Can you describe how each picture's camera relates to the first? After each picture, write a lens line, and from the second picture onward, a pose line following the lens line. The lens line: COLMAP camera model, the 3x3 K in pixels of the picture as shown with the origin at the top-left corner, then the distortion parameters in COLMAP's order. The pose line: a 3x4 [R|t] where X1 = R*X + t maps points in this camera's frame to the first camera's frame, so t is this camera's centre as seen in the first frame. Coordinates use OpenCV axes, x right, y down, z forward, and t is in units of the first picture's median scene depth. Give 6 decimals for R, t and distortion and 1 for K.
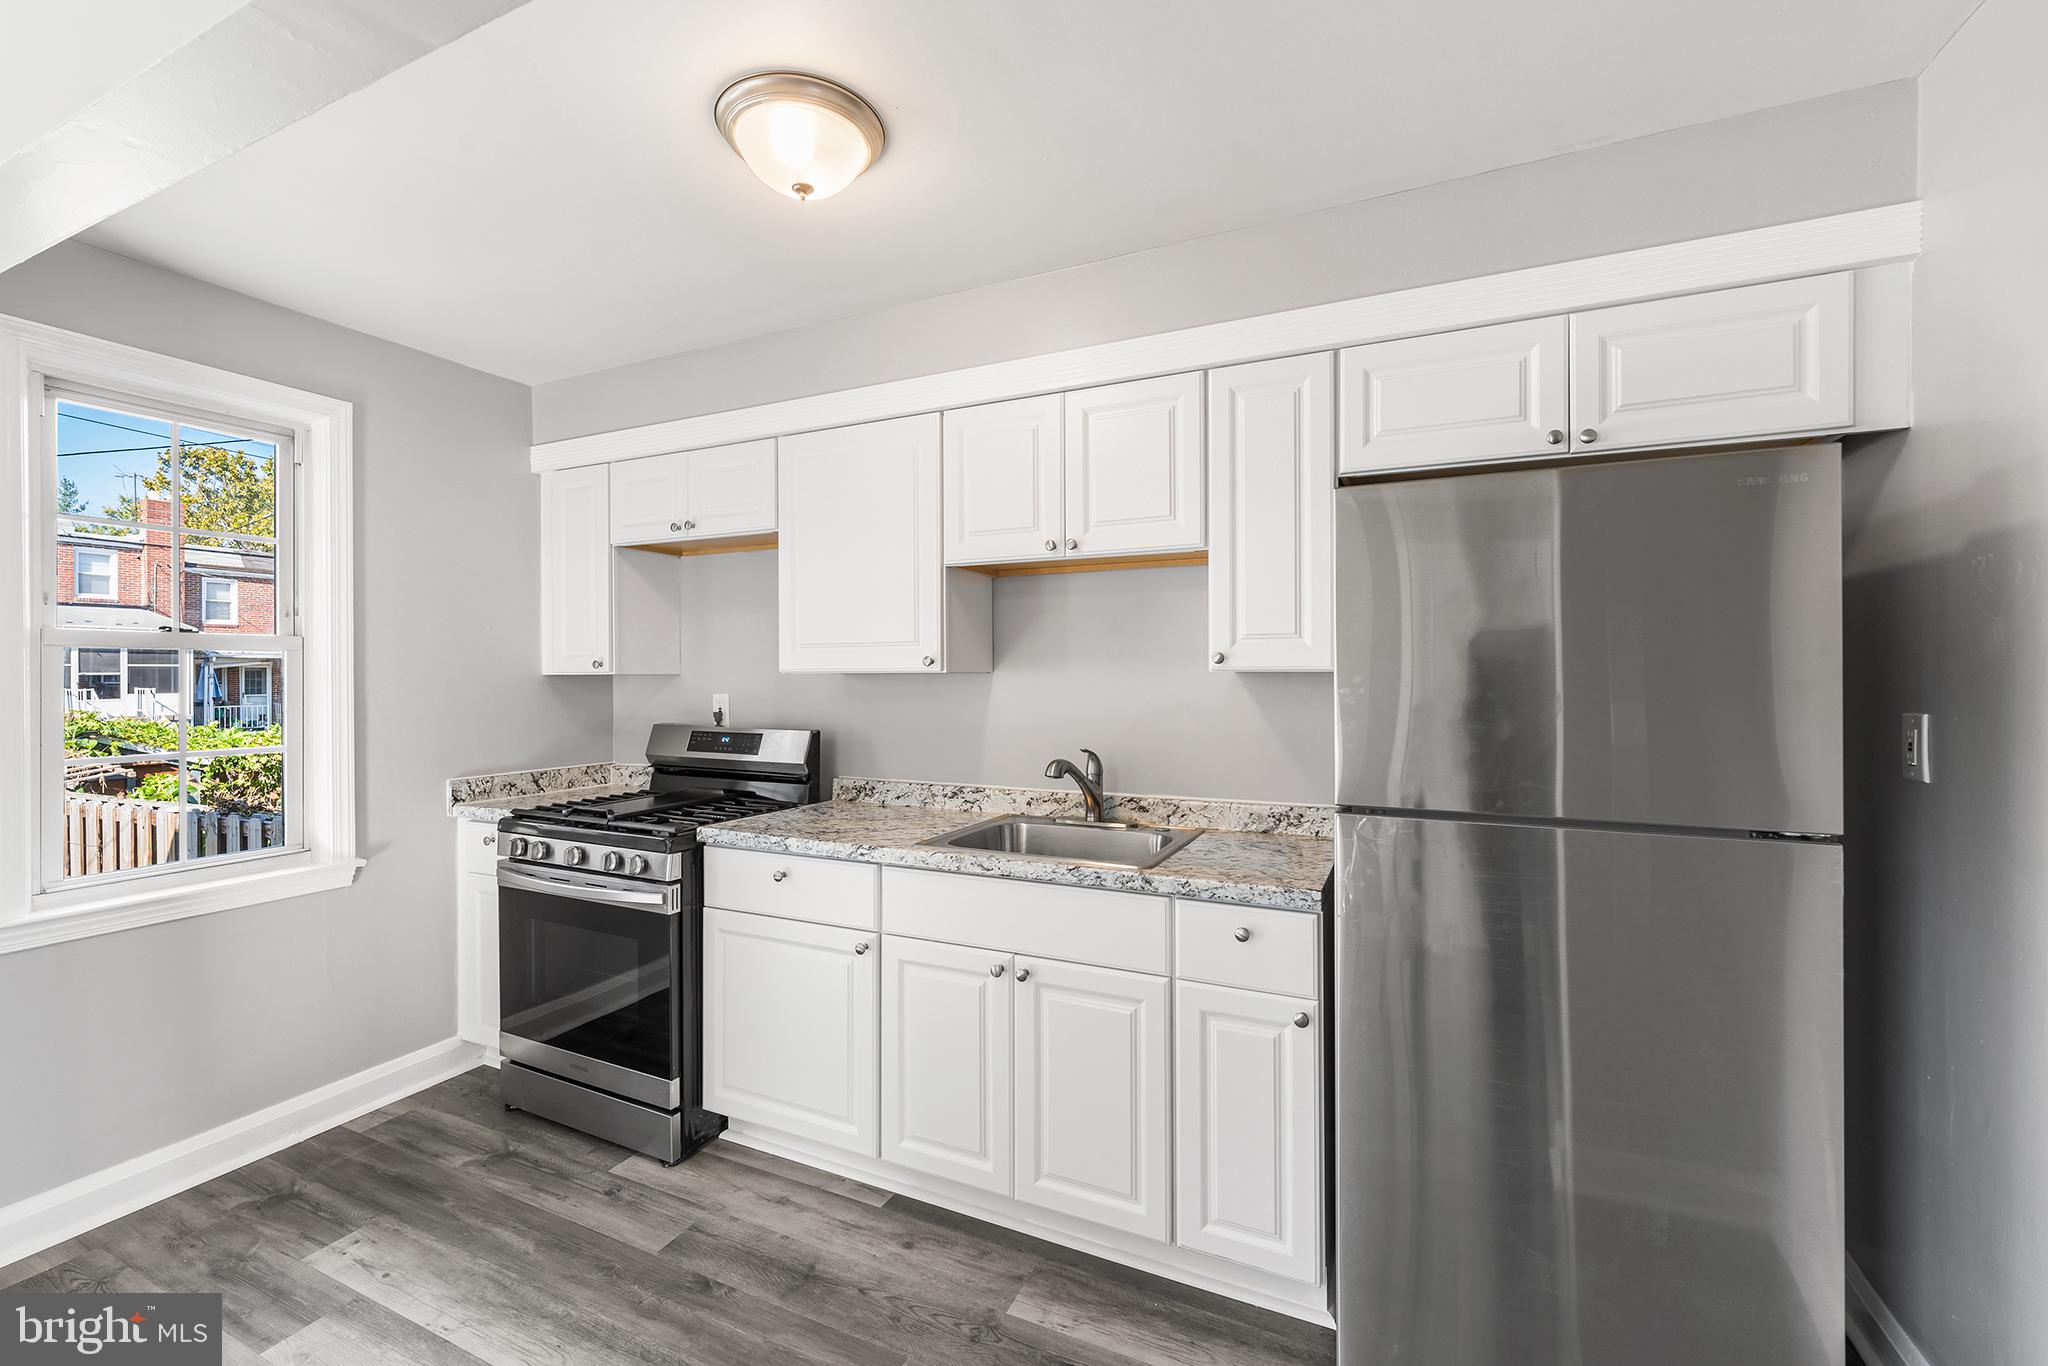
lens RADIAL K [[836.5, 0, 1025.9], [0, 836.5, 667.8], [0, 0, 1]] dist [-0.000102, -0.000404]
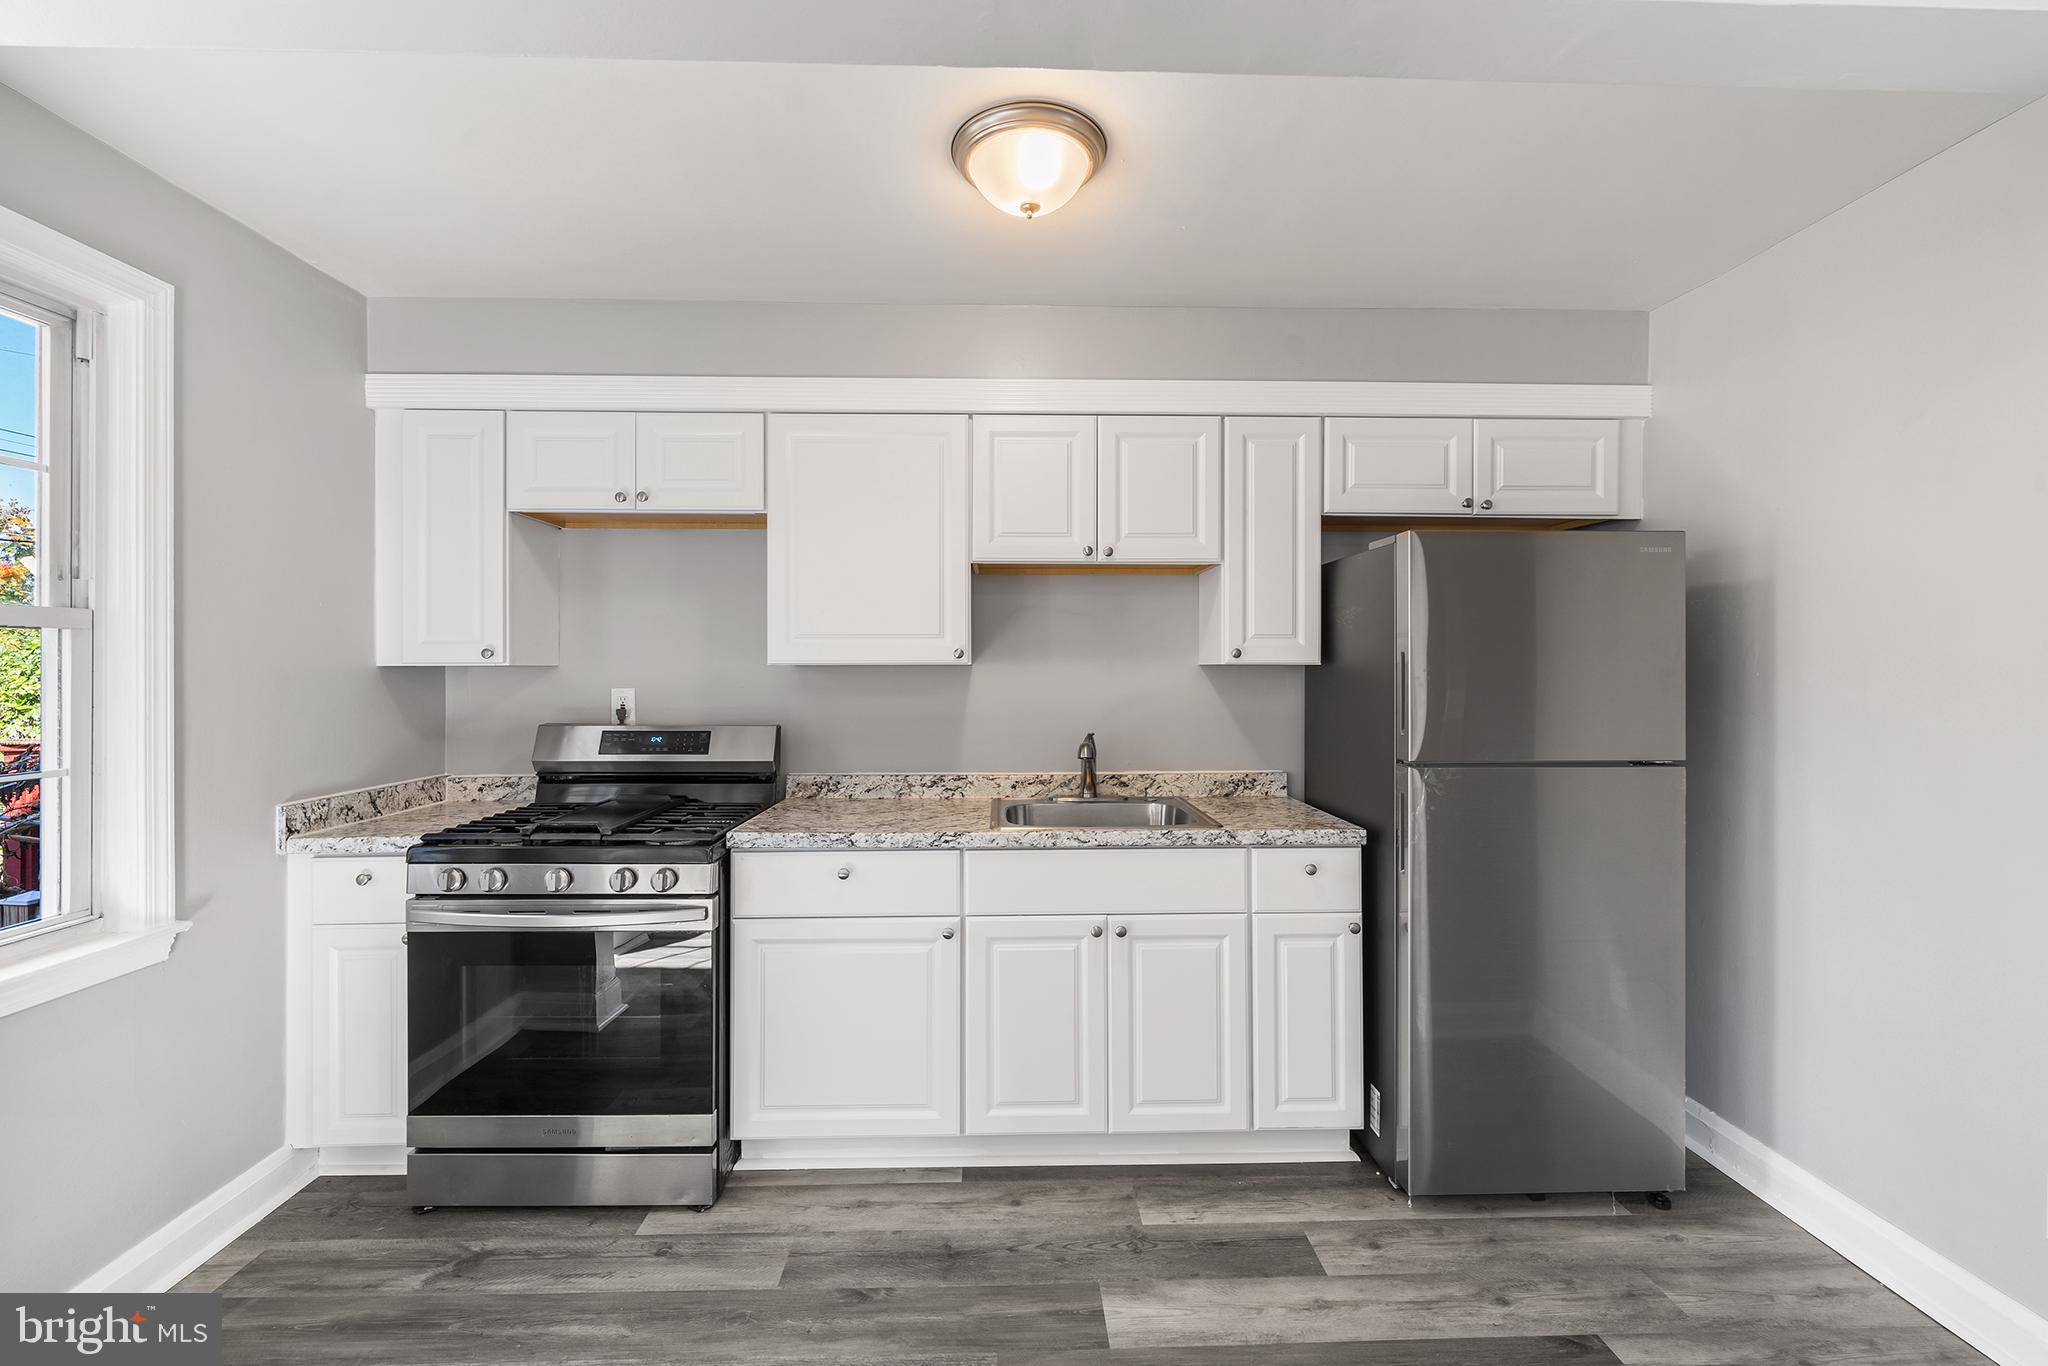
lens RADIAL K [[833.4, 0, 1022.1], [0, 833.4, 660.3], [0, 0, 1]] dist [-0.000438, -0.000158]
pose [[0.895089, 0.005945, 0.445847, -0.537298], [-0.004778, 0.999982, -0.003742, 0.004136], [-0.445861, 0.001219, 0.895101, 0.042114]]
